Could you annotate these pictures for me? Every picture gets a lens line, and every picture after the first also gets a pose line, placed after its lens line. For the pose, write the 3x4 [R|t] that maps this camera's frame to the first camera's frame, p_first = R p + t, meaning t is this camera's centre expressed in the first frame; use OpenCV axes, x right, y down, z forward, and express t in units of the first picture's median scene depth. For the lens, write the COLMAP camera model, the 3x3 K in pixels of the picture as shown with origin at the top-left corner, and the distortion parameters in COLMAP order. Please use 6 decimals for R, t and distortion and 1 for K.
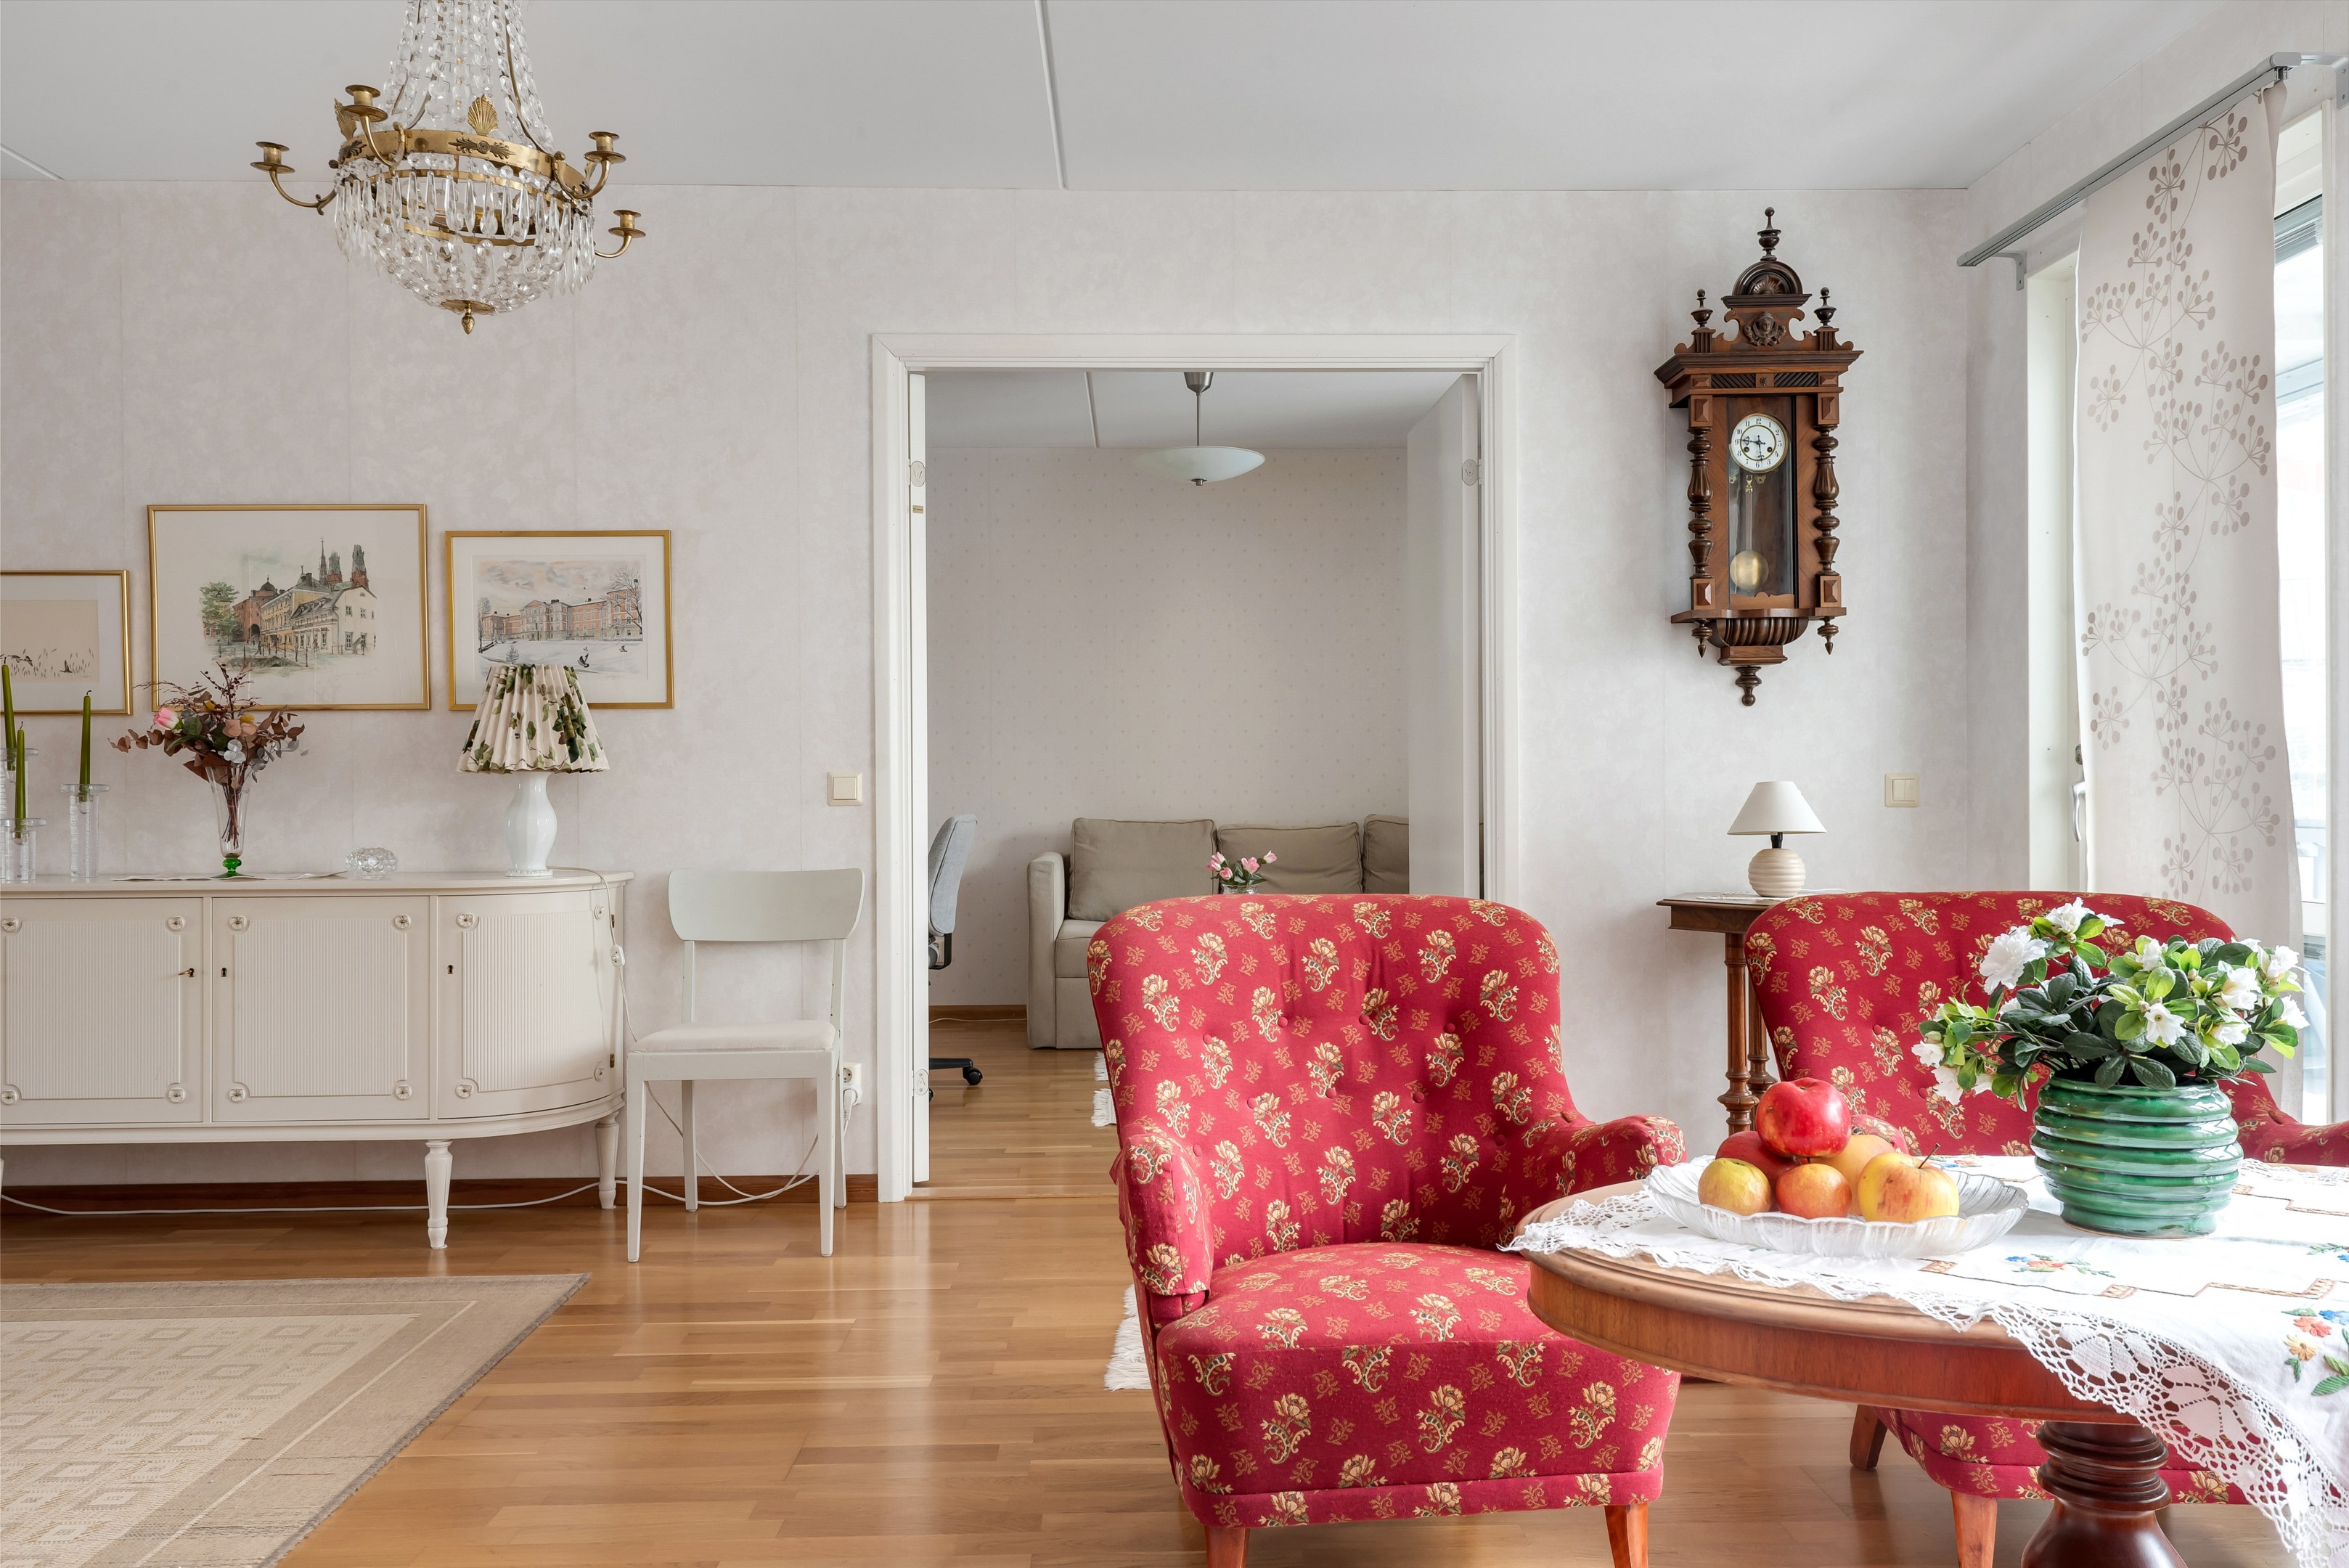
lens RADIAL K [[1643.8, 0, 1227.9], [0, 1643.8, 801.6], [0, 0, 1]] dist [0.022535, -0.020745]
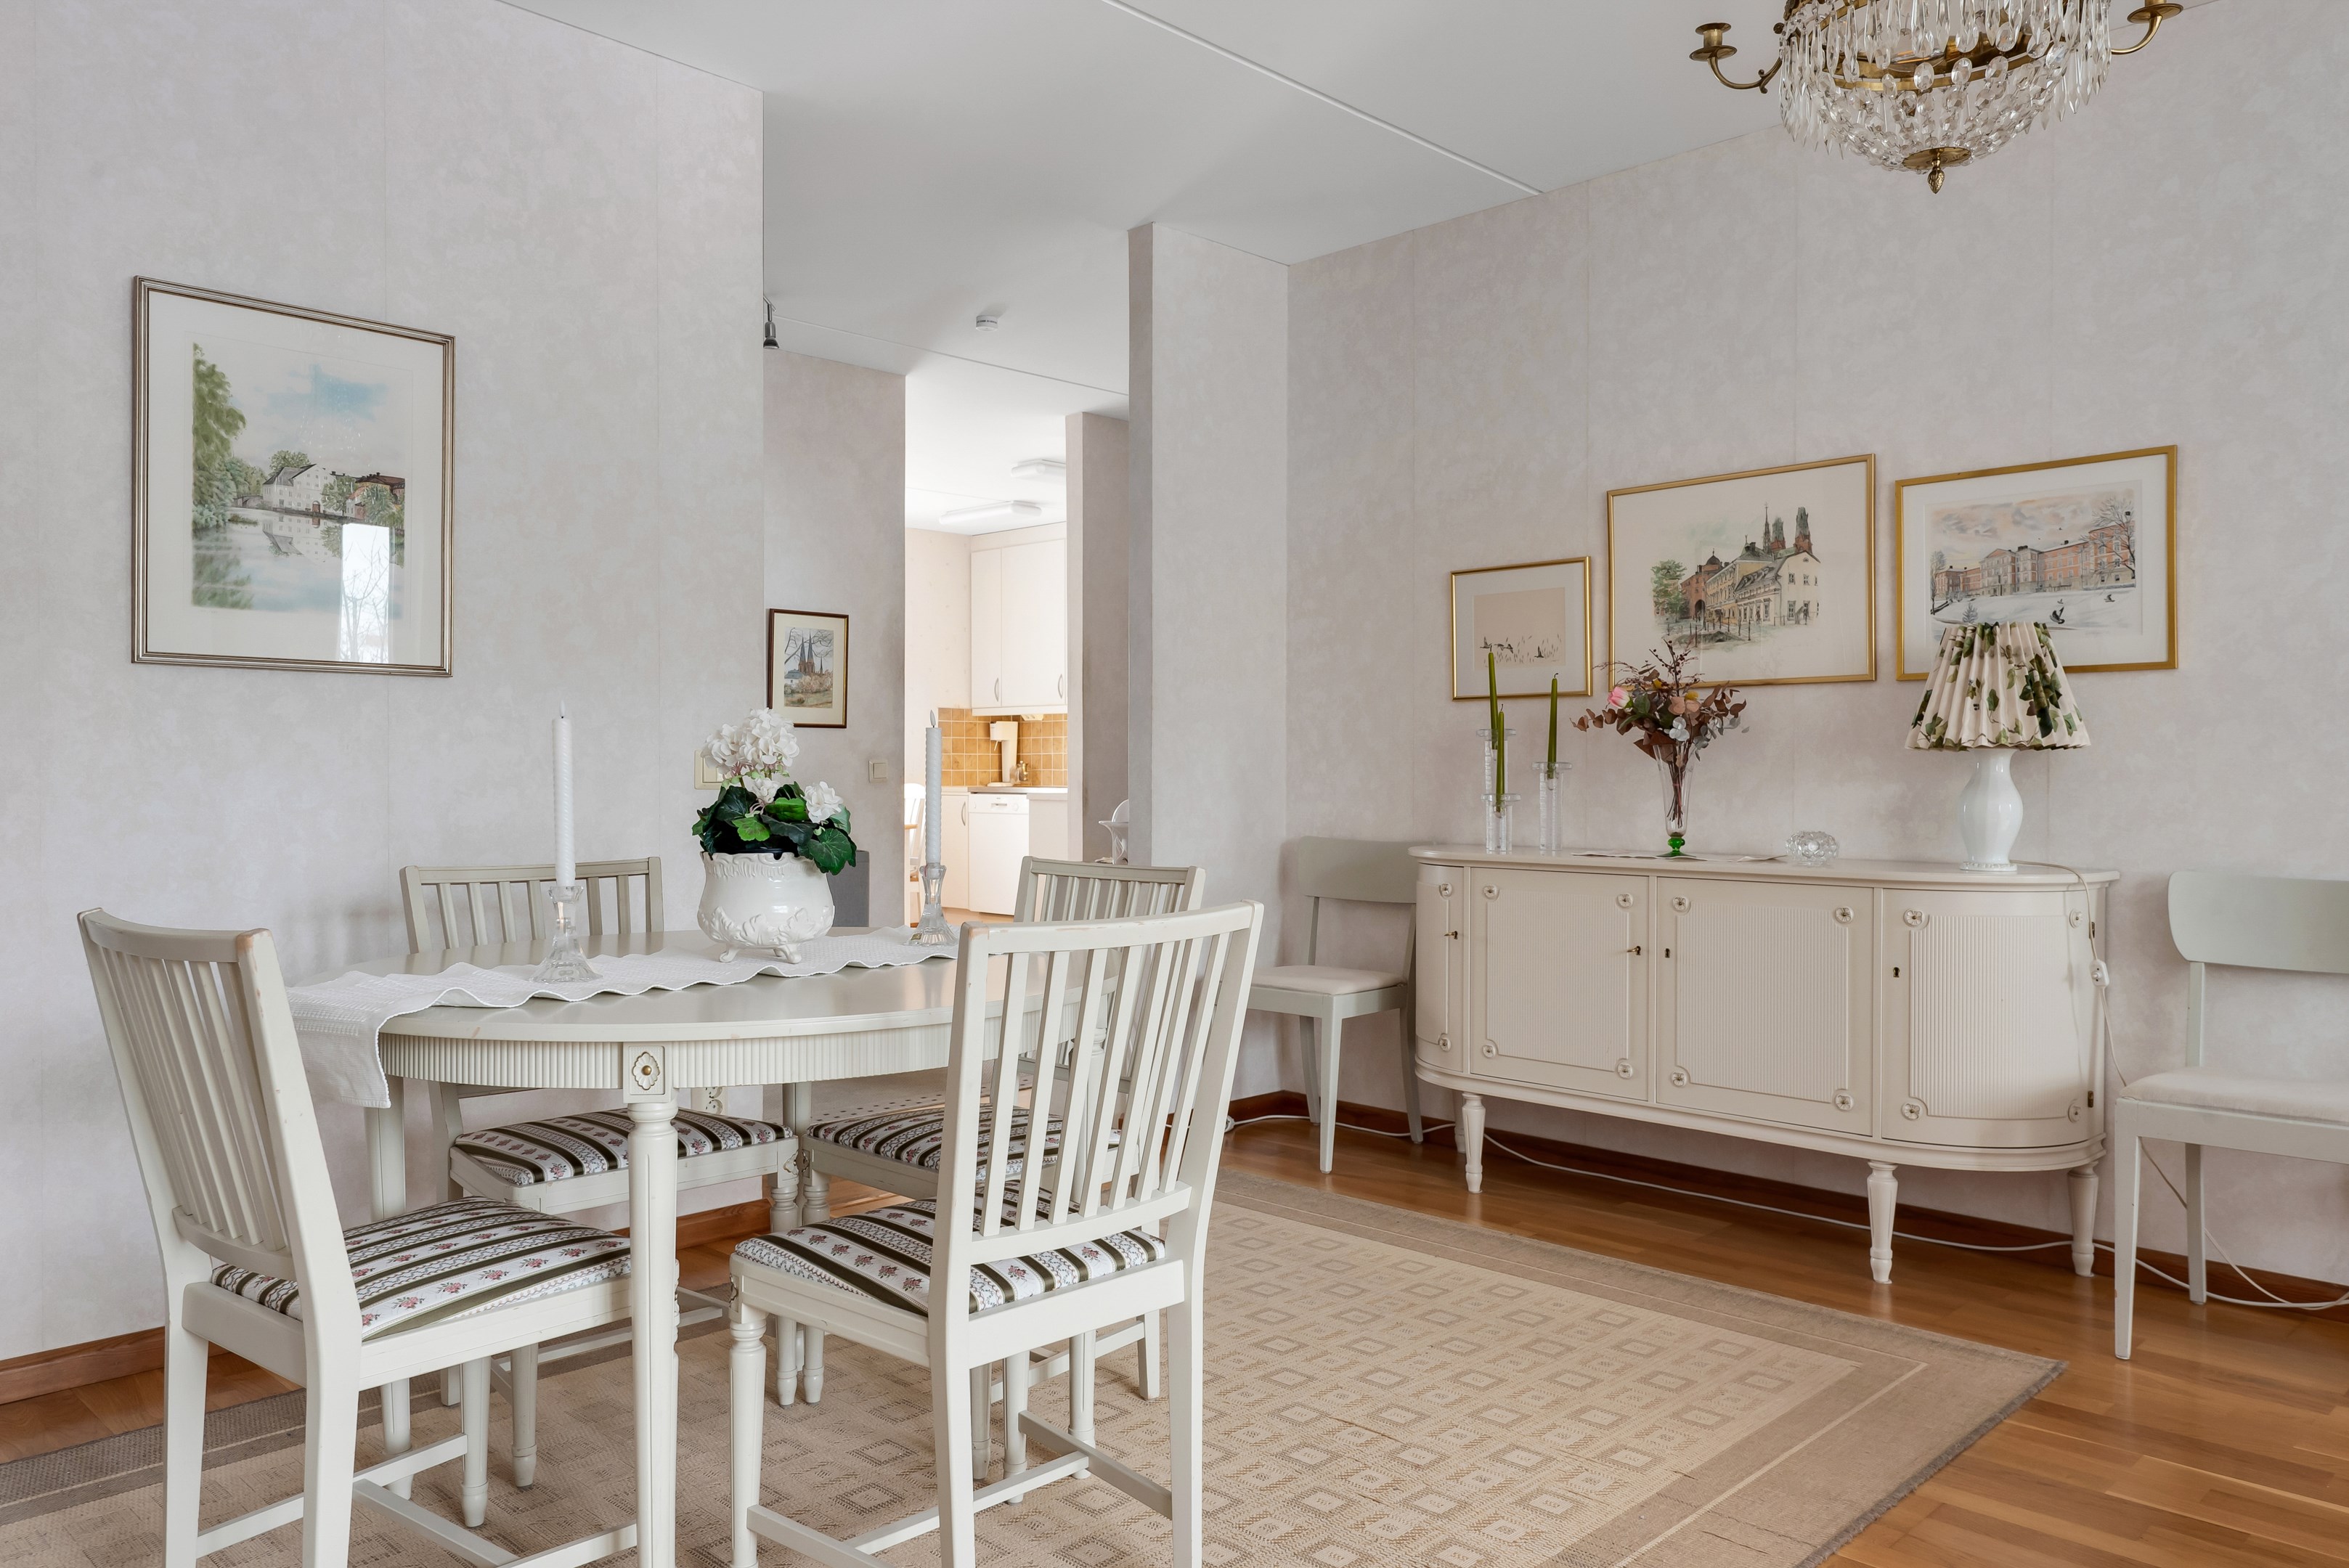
lens RADIAL K [[1595.4, 0, 1183.6], [0, 1595.4, 769.5], [0, 0, 1]] dist [0.049647, -0.032680]
pose [[0.657321, 0.005227, -0.753593, -0.071305], [-0.010713, 0.999940, -0.002408, -0.000866], [0.753535, 0.009656, 0.657337, 0.141757]]
